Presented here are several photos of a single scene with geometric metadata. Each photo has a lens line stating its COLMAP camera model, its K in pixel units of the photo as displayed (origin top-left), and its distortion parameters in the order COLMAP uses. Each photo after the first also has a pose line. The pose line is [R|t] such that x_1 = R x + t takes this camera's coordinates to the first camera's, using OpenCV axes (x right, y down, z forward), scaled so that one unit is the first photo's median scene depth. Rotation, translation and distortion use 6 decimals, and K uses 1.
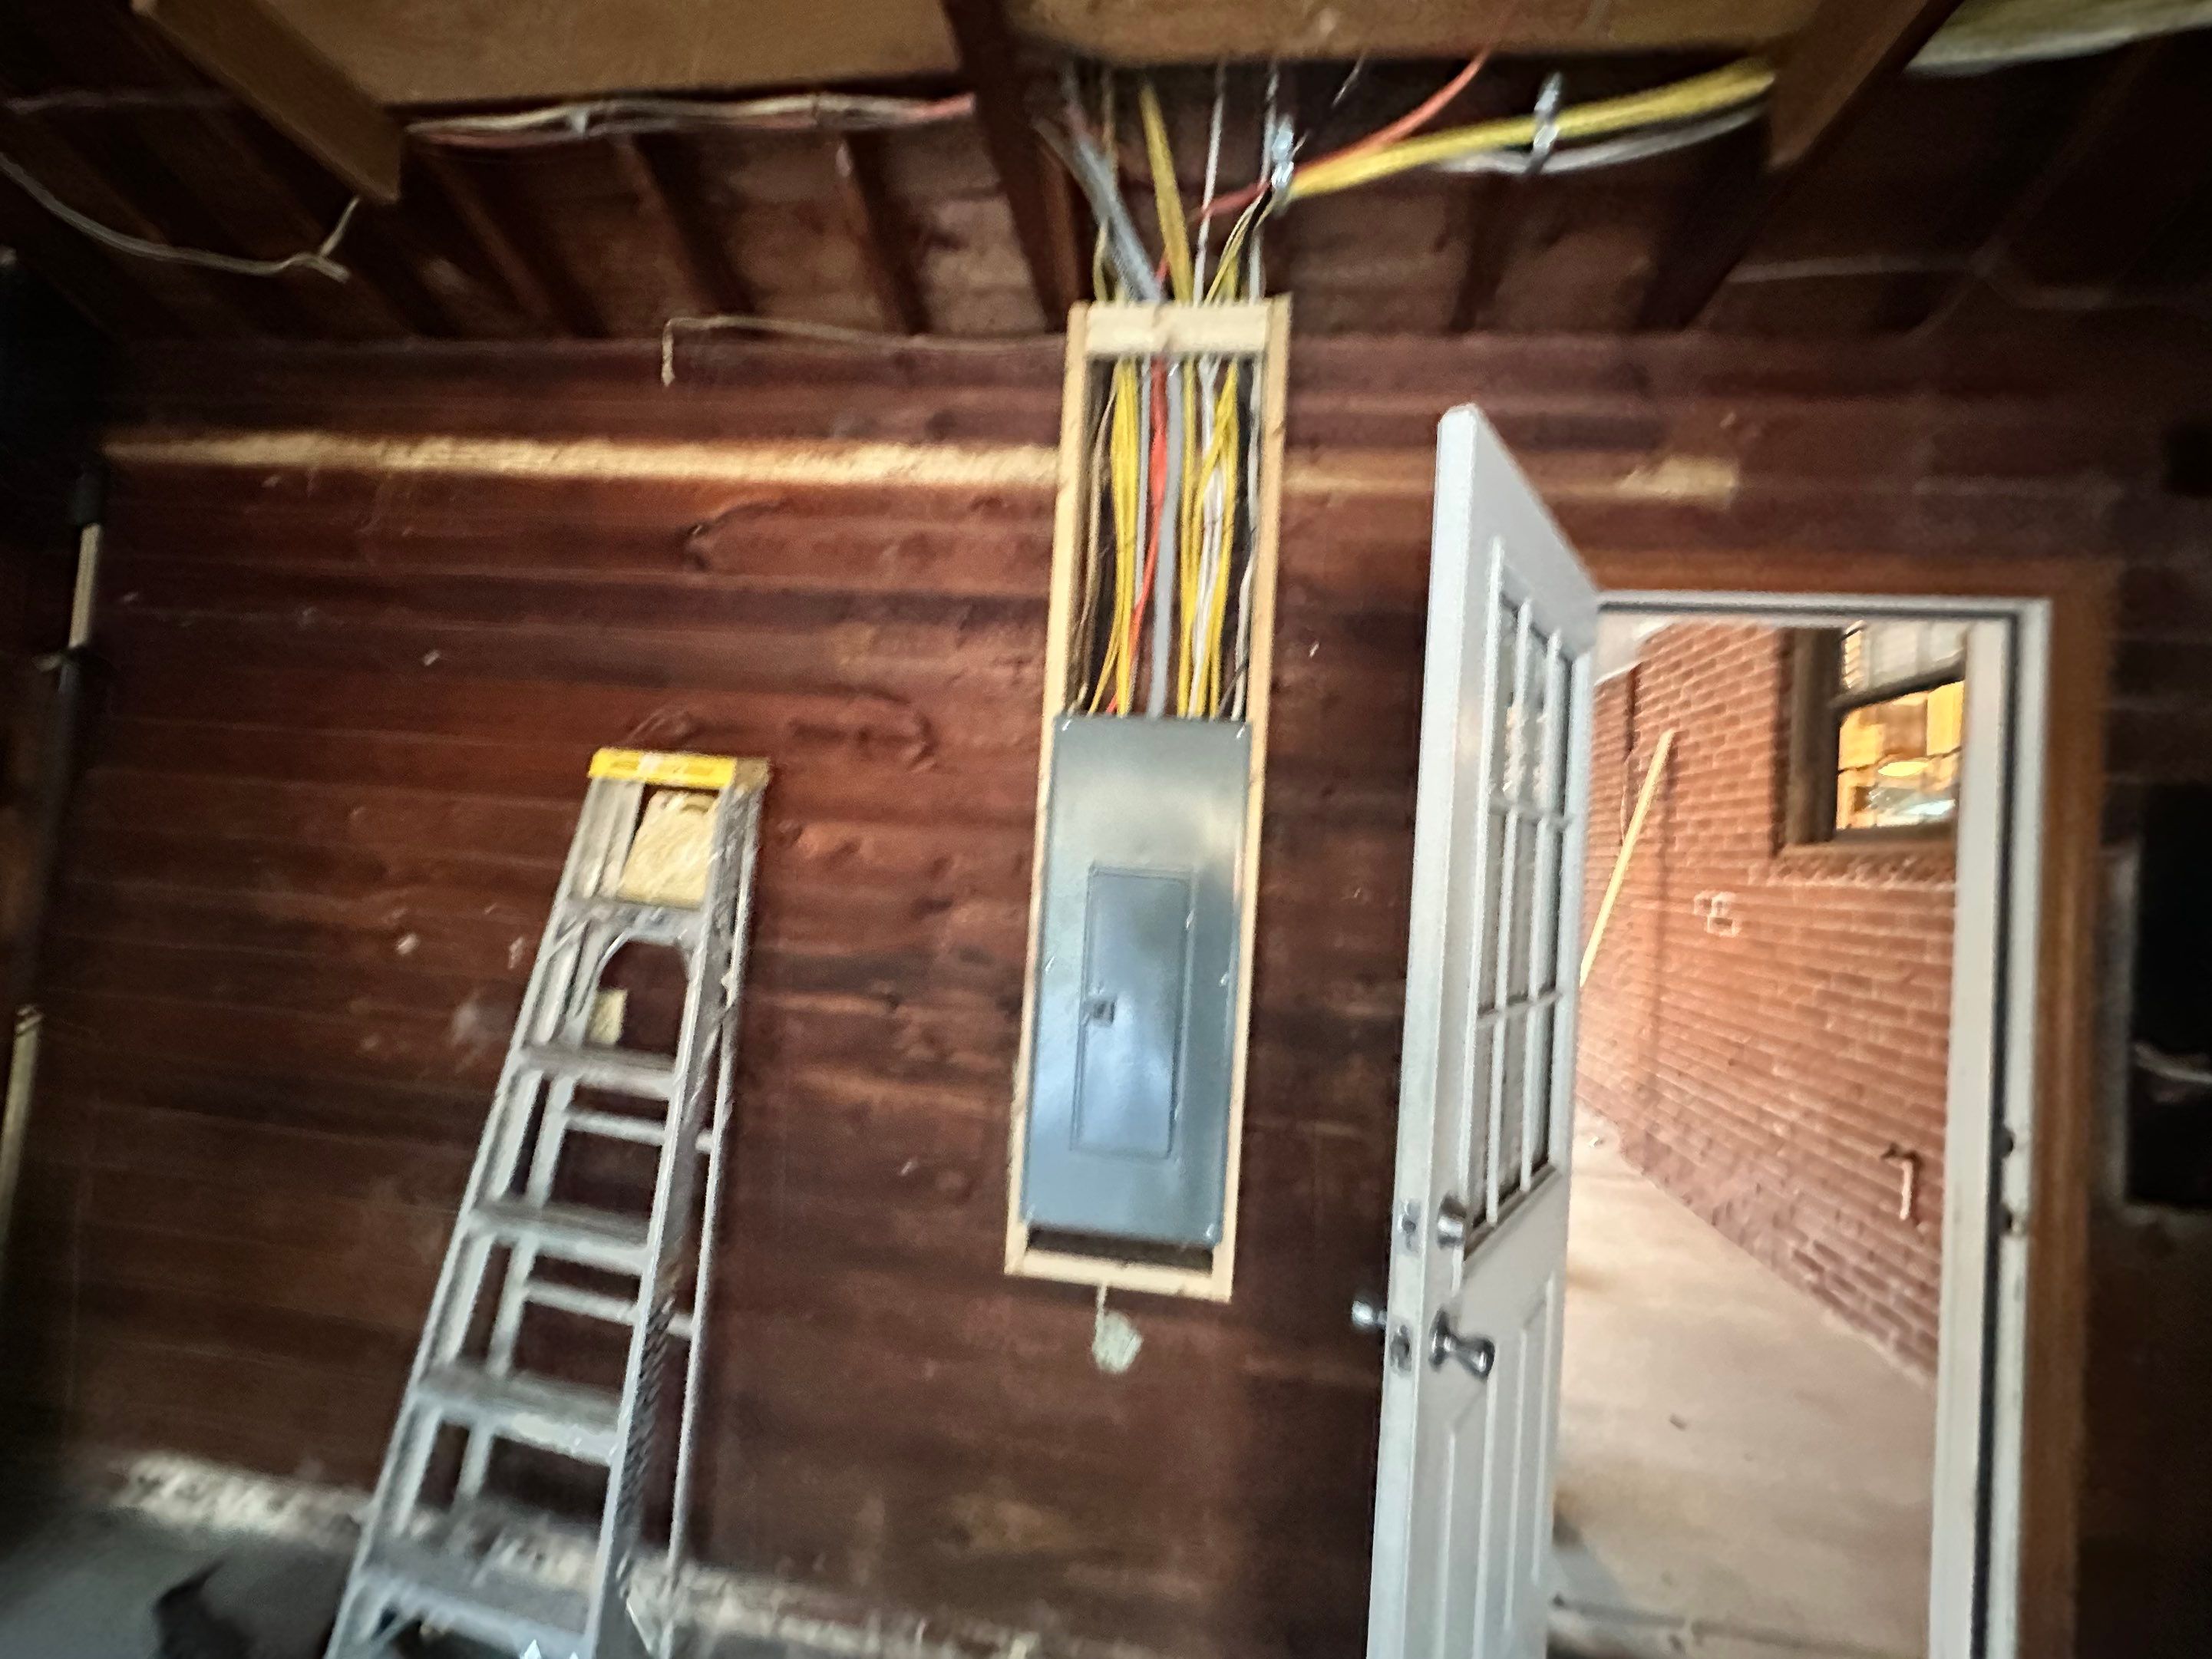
lens RADIAL K [[878.7, 0, 1100.6], [0, 878.7, 829.2], [0, 0, 1]] dist [0.001401, -0.000230]
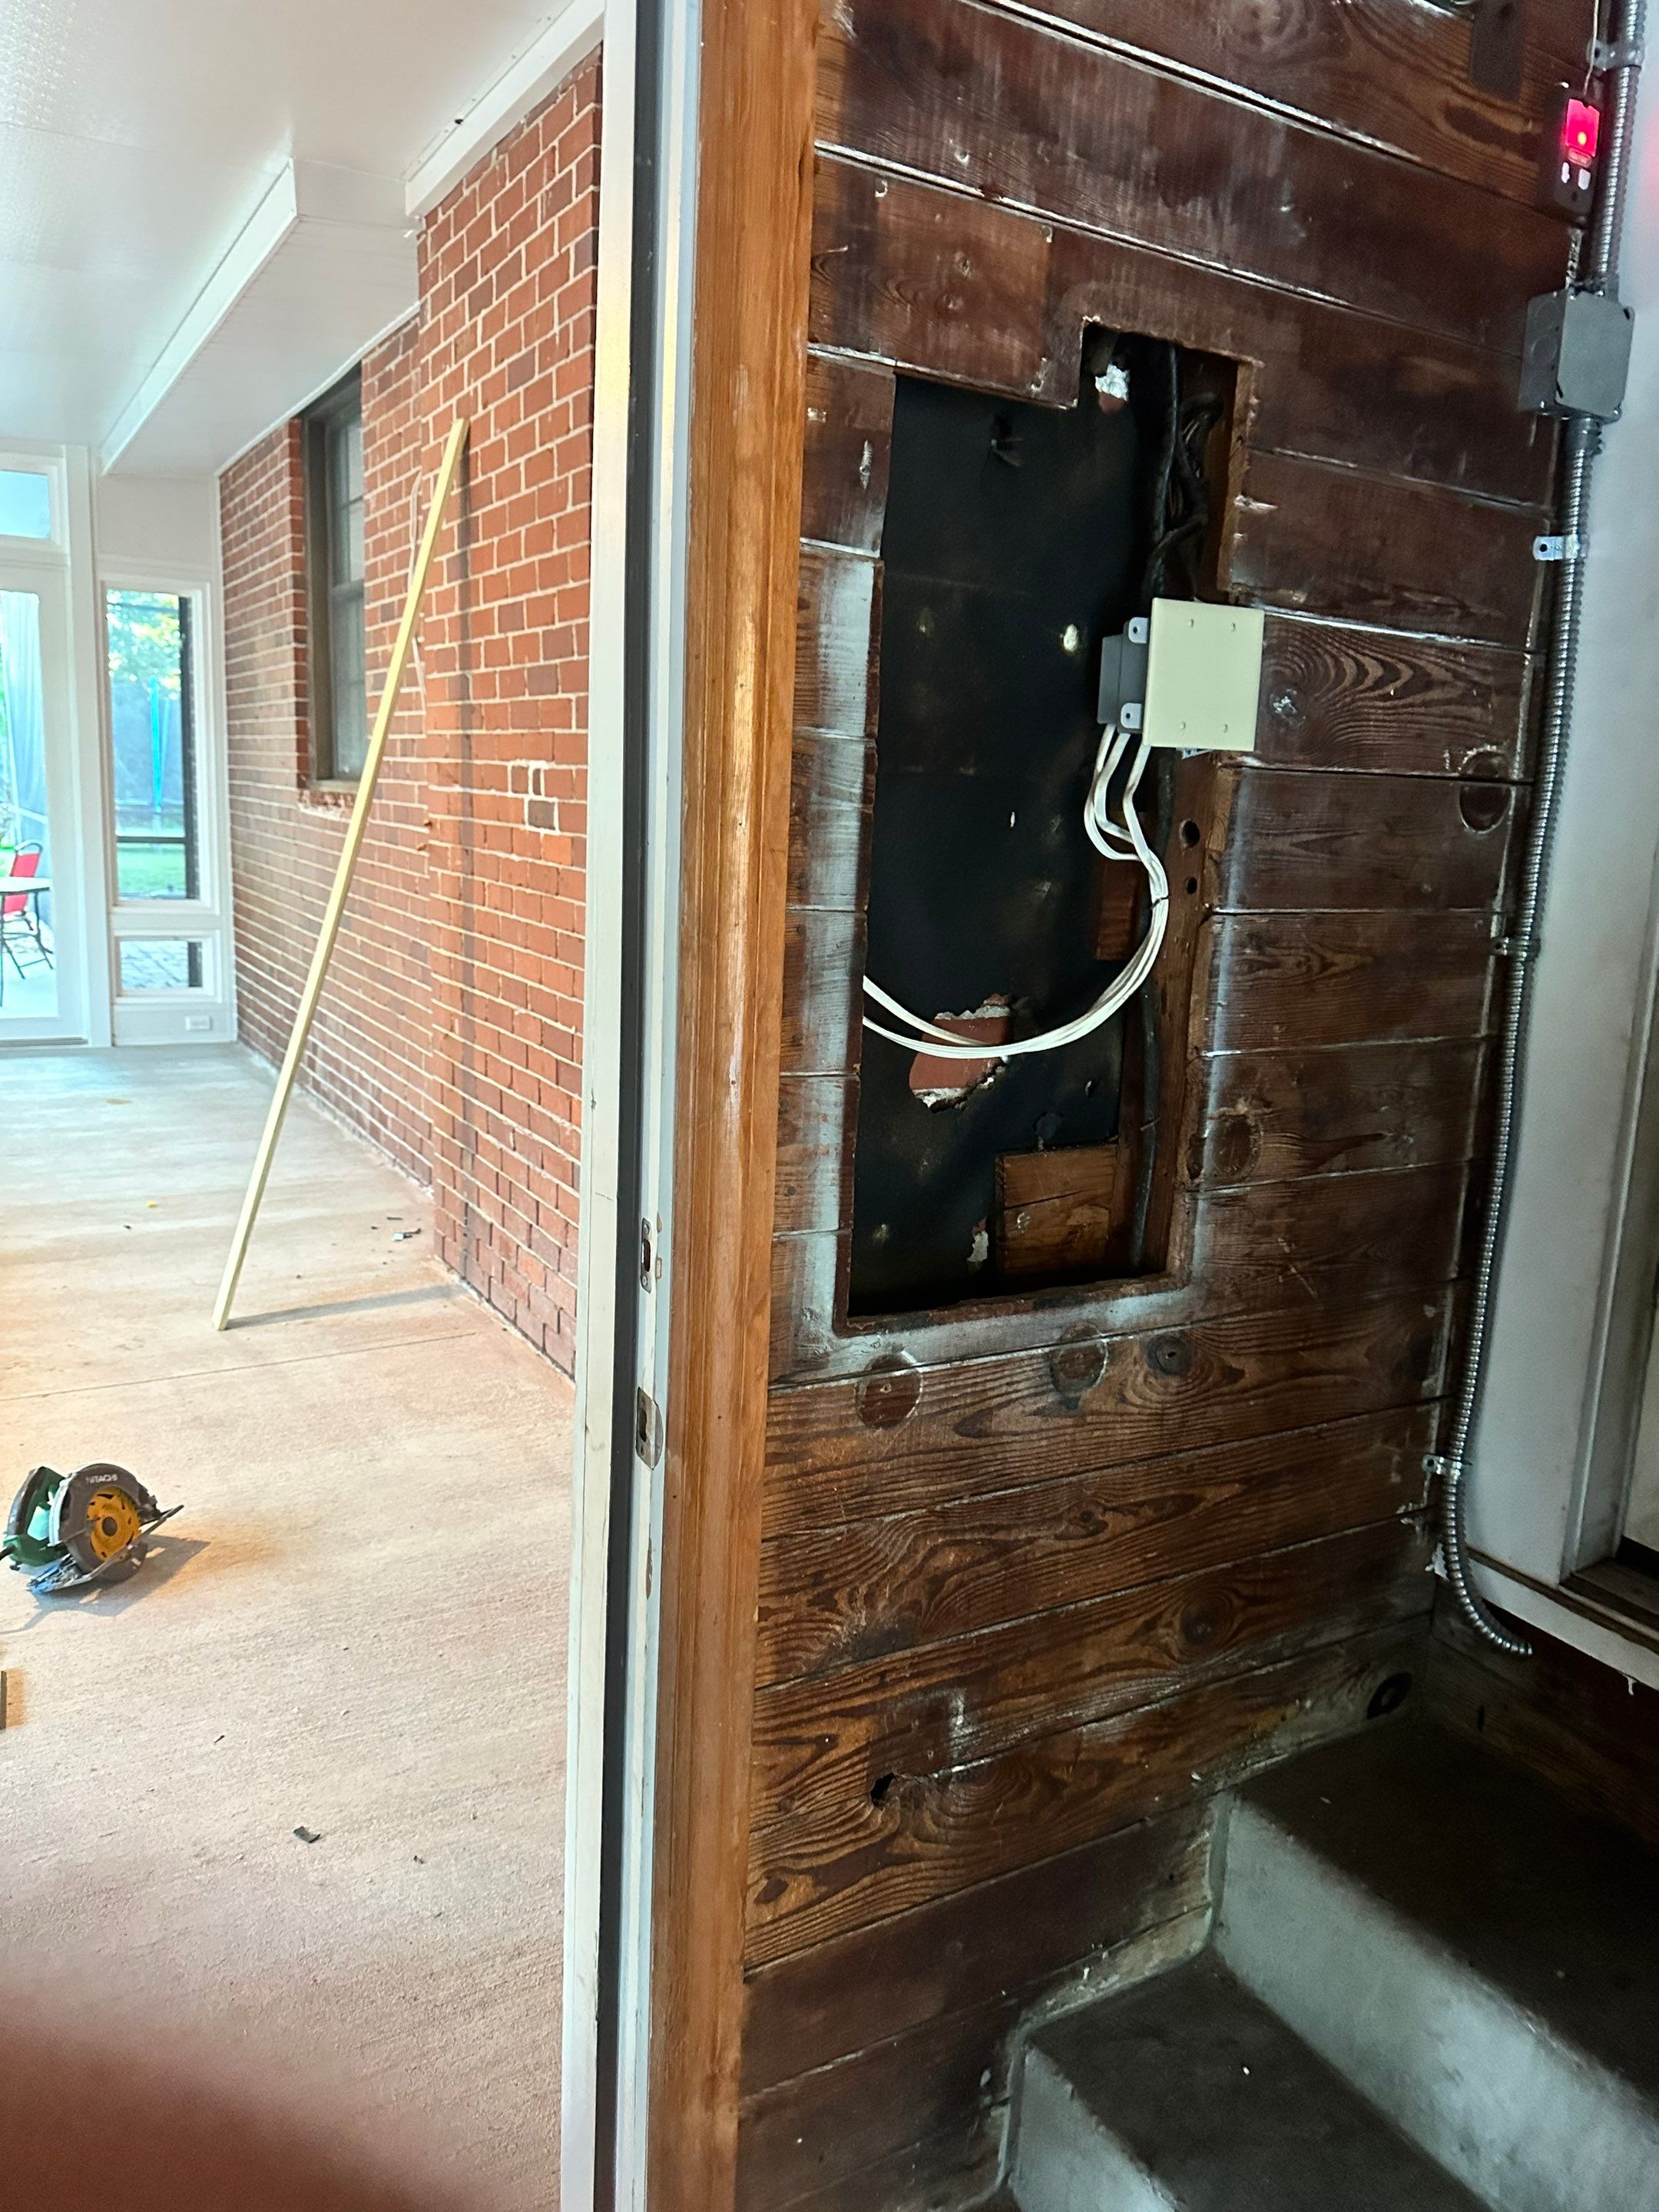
lens RADIAL K [[1581.0, 0, 829.5], [0, 1581.0, 1106.0], [0, 0, 1]] dist [0.030531, -0.037955]
pose [[0.780383, -0.150606, 0.606894, 0.659144], [-0.010401, 0.967301, 0.253418, 0.092420], [-0.625215, -0.204076, 0.753299, 0.386700]]
